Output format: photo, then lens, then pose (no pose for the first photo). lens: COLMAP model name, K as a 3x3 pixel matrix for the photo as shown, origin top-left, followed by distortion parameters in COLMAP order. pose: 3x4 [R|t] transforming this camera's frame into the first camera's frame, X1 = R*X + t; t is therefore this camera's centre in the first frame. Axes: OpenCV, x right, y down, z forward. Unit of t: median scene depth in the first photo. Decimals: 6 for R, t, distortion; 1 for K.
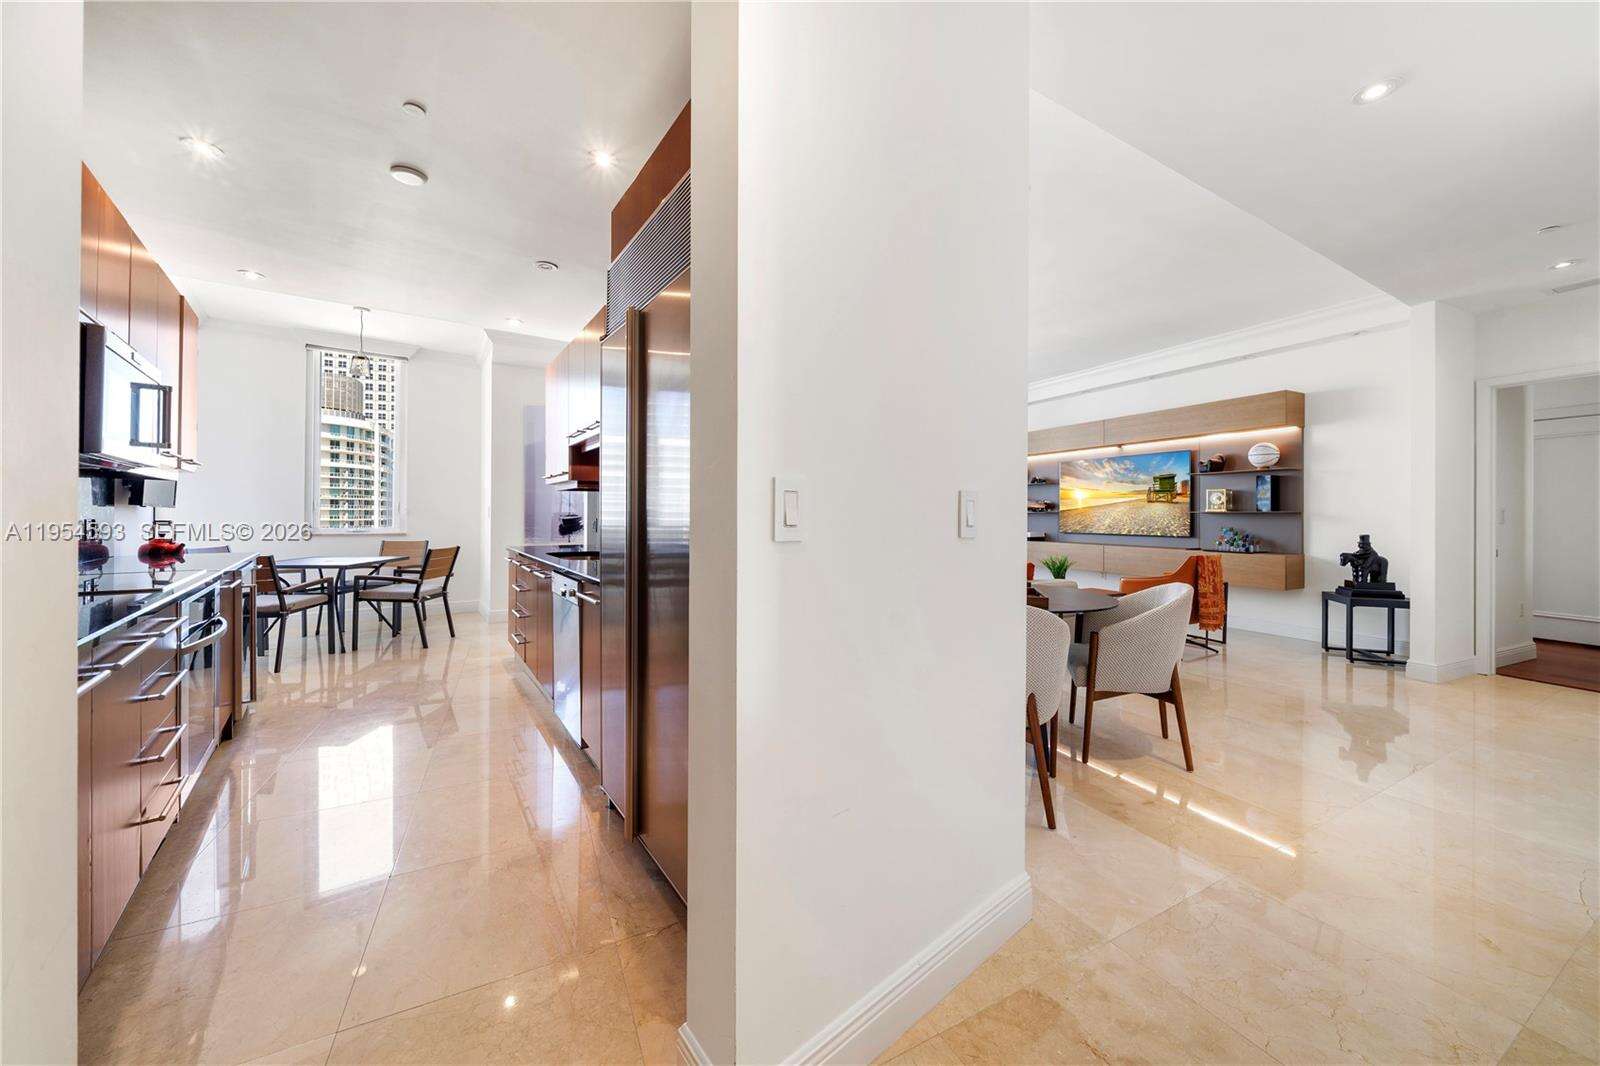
lens RADIAL K [[559.2, 0, 798.9], [0, 559.2, 513.8], [0, 0, 1]] dist [-0.001389, -0.000059]
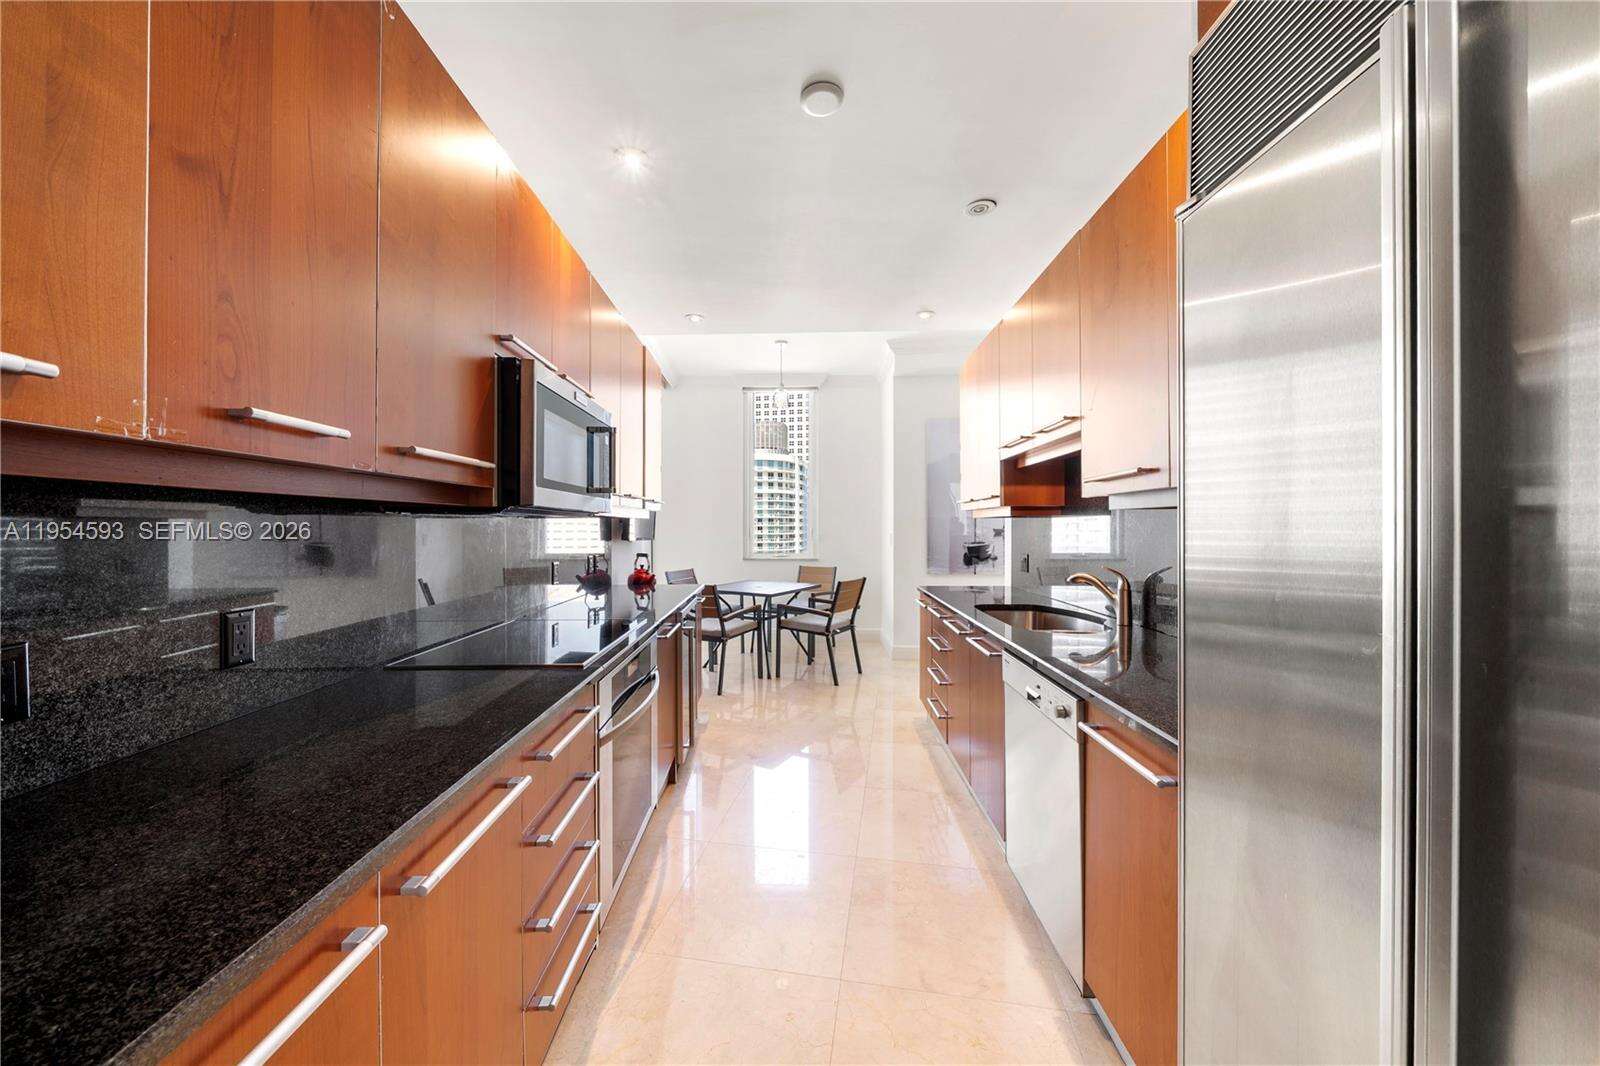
lens RADIAL K [[559.2, 0, 798.9], [0, 559.2, 513.8], [0, 0, 1]] dist [-0.001389, -0.000059]
pose [[0.799695, -0.020233, -0.600066, -0.180725], [0.005292, 0.999631, -0.026652, -0.031970], [0.600384, 0.018138, 0.799506, 0.249261]]
